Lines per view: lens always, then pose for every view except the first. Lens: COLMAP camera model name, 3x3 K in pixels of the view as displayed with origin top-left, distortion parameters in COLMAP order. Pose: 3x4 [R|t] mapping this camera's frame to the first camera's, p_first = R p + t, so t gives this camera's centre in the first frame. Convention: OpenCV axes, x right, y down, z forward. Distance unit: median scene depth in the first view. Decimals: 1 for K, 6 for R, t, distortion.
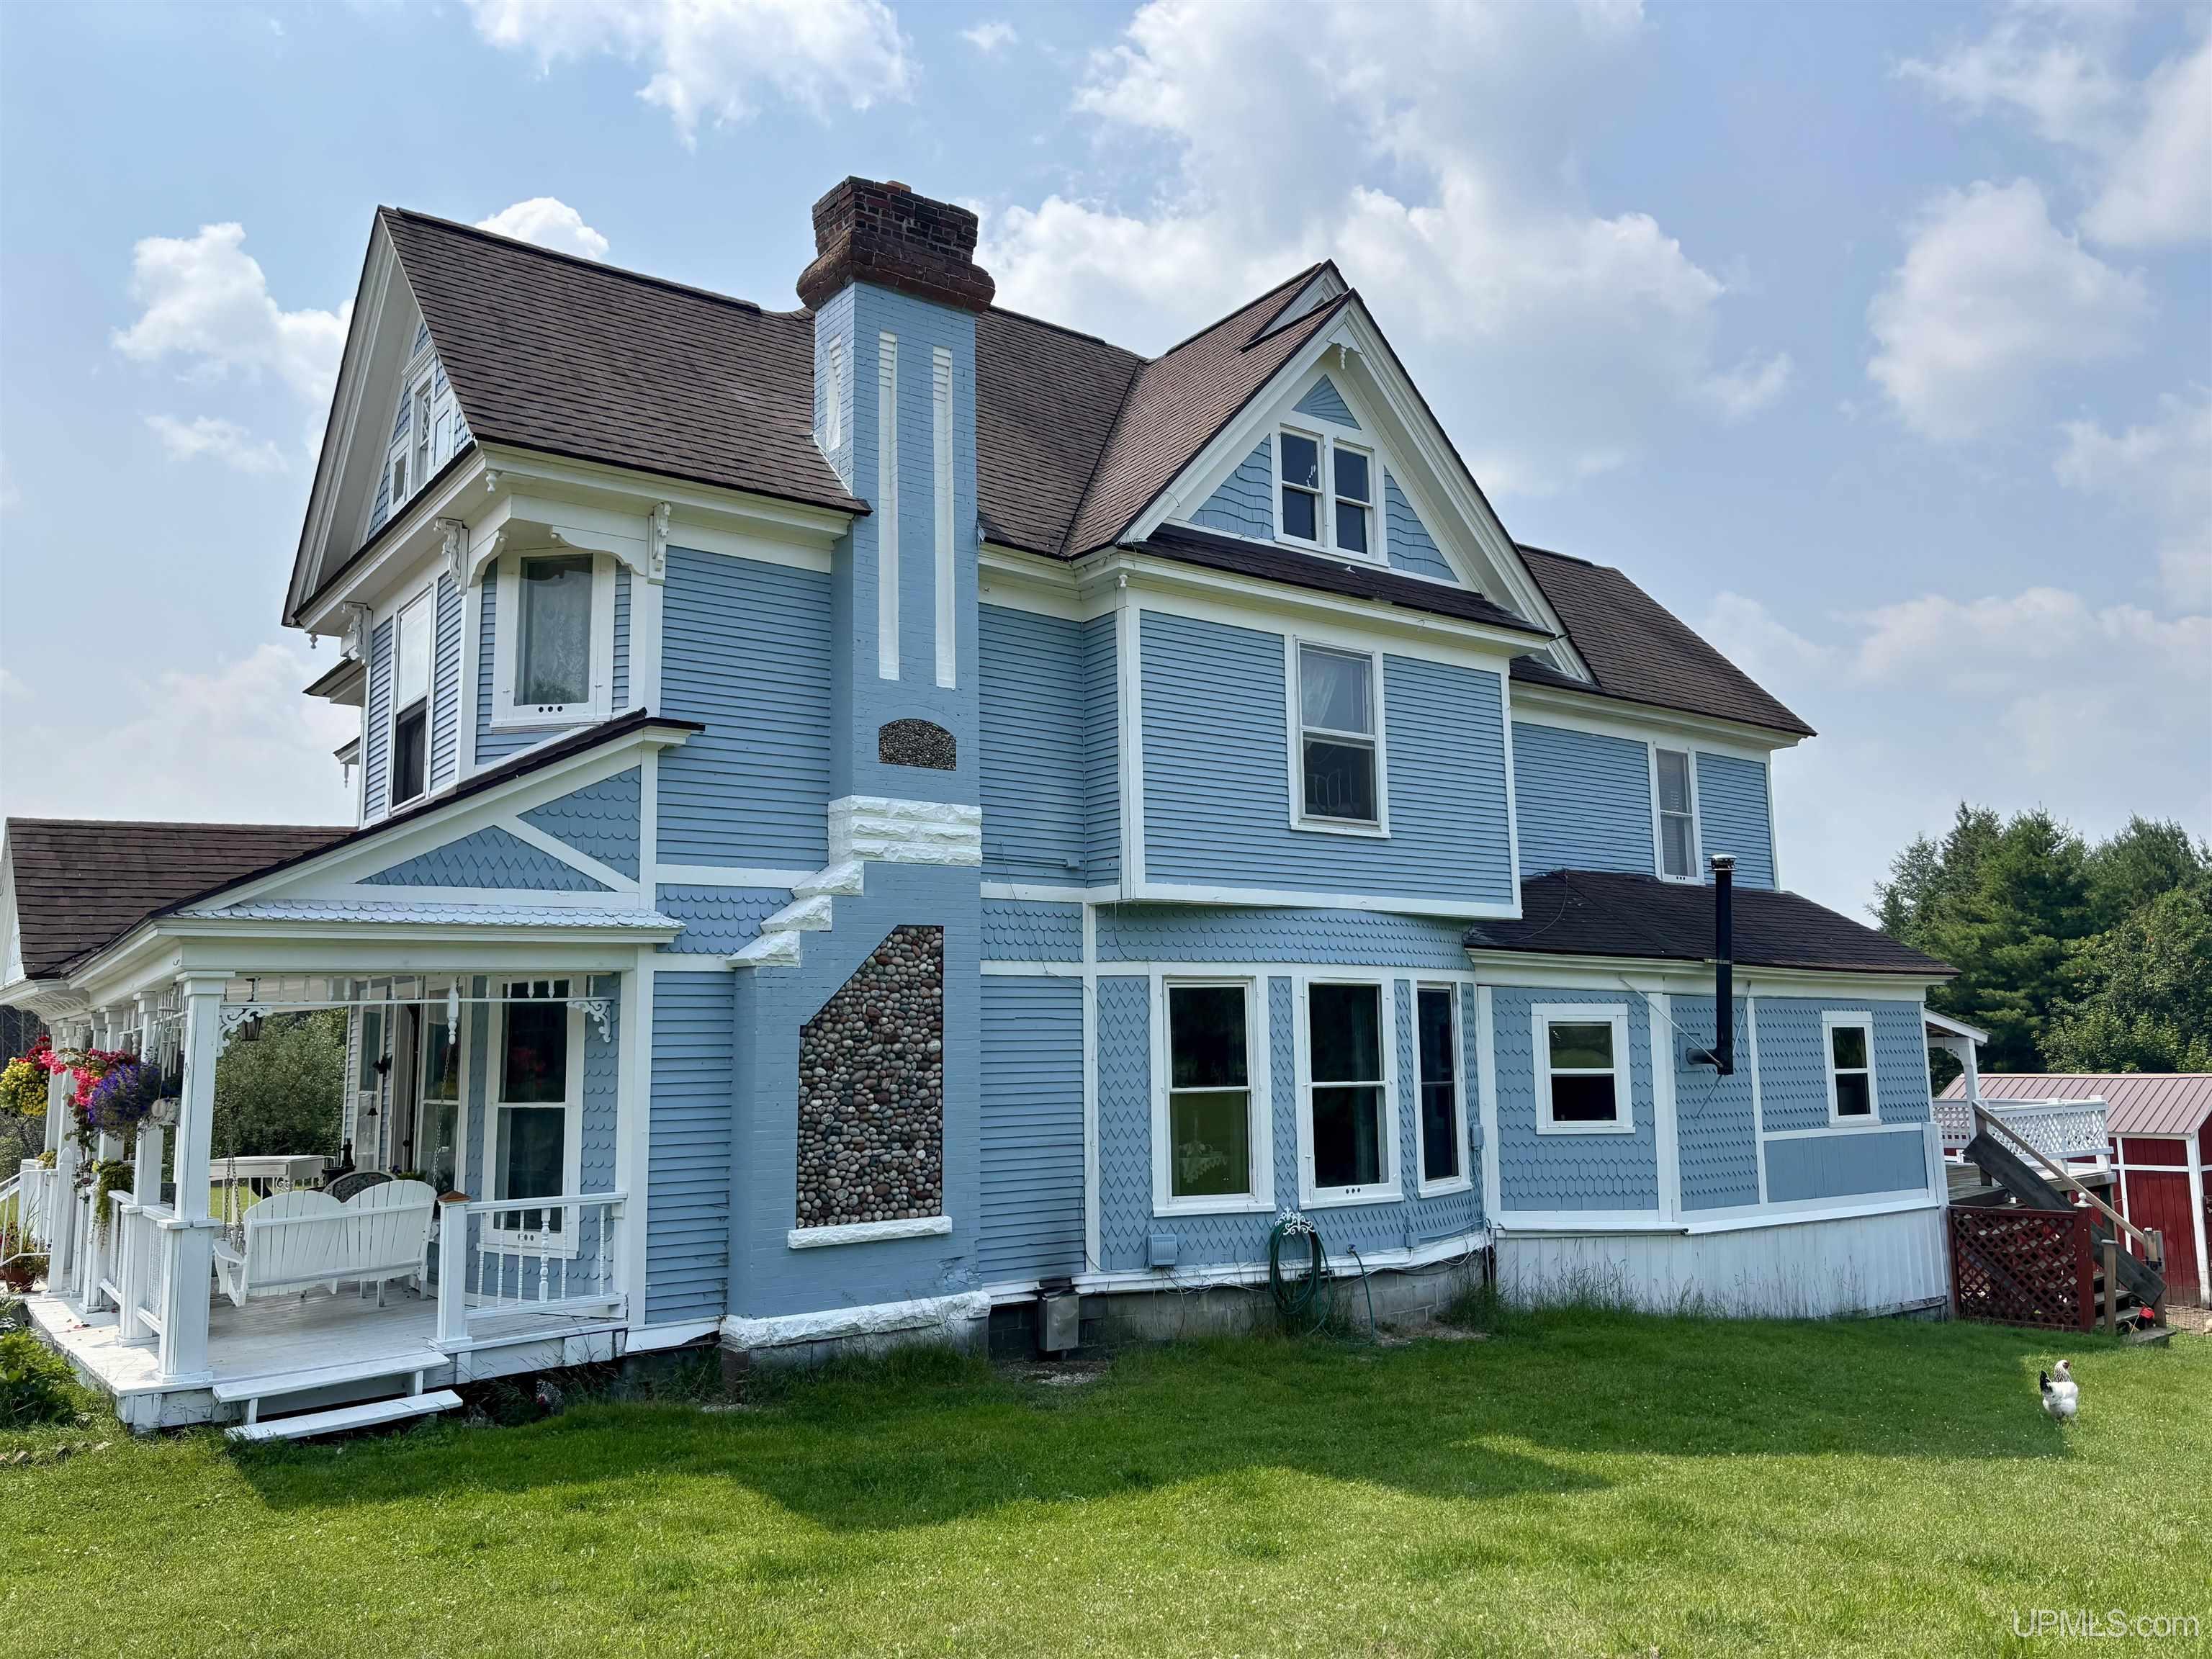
lens RADIAL K [[1692.9, 0, 1106.0], [0, 1692.9, 829.5], [0, 0, 1]] dist [0.024064, 0.001879]
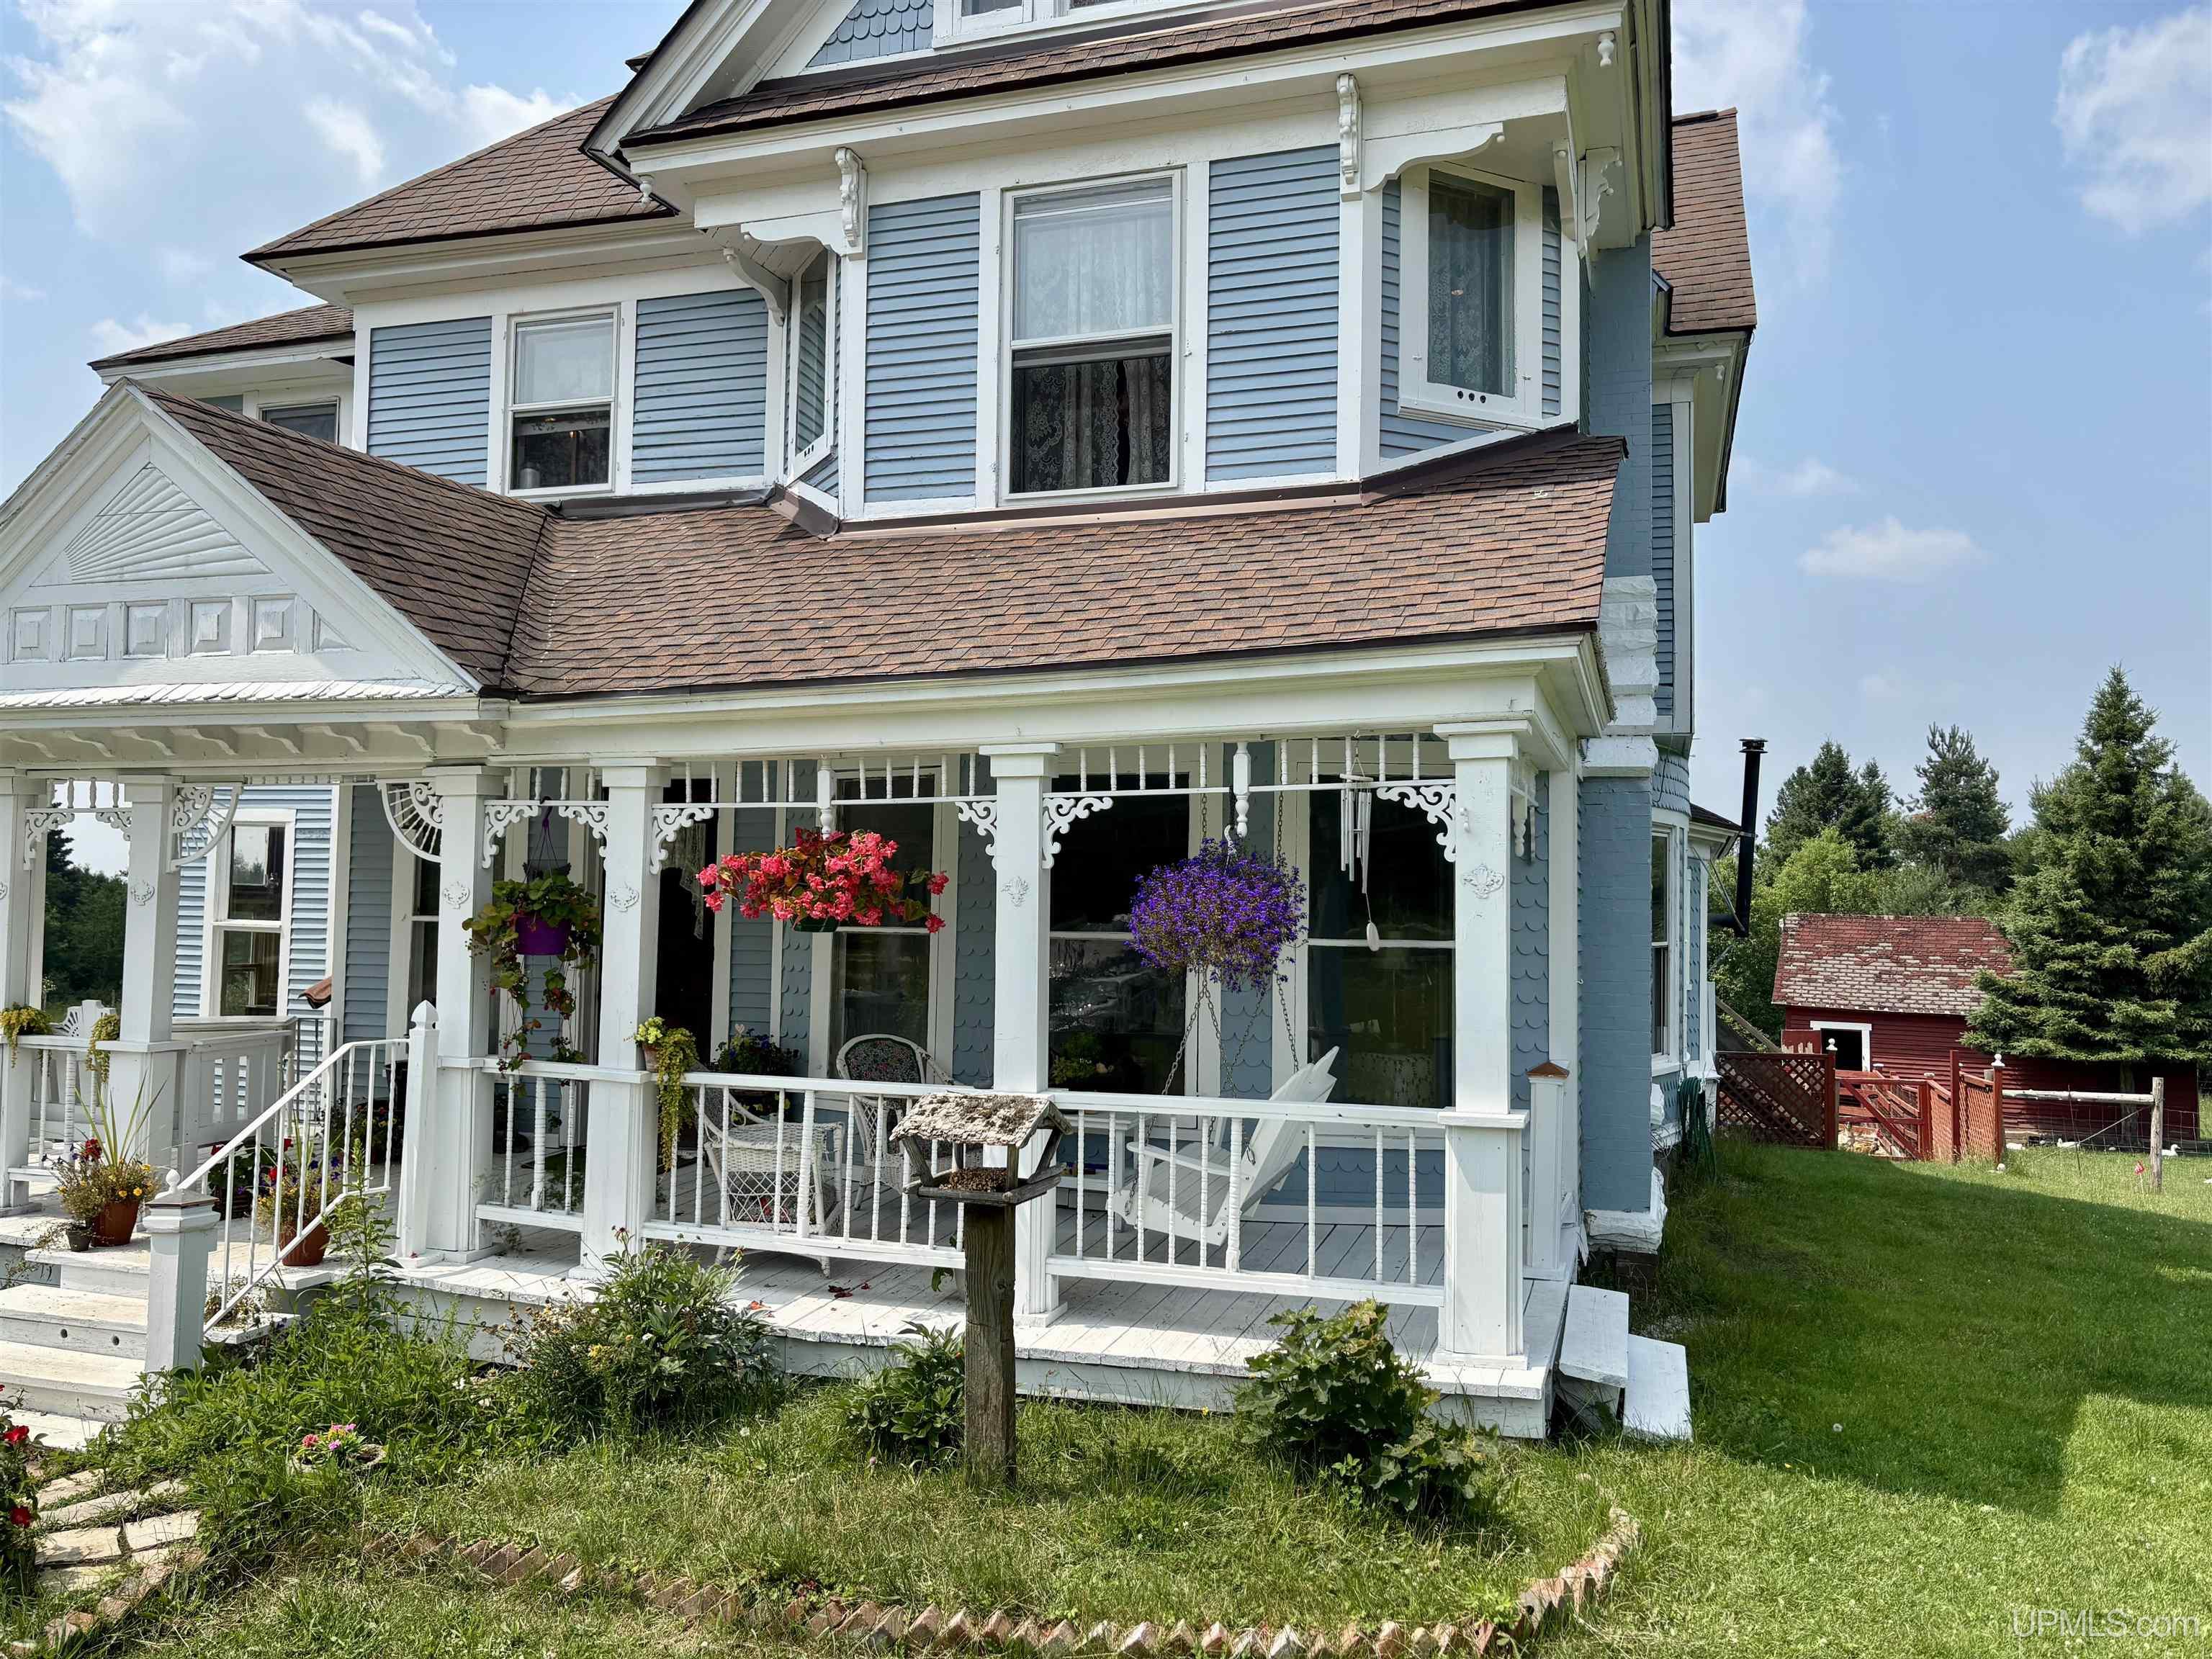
lens RADIAL K [[1692.9, 0, 1106.0], [0, 1692.9, 829.5], [0, 0, 1]] dist [0.024064, 0.001879]
pose [[0.820807, 0.057489, 0.568306, -0.842055], [-0.102970, 0.993515, 0.048217, 0.090059], [-0.561849, -0.098095, 0.821403, 0.481663]]
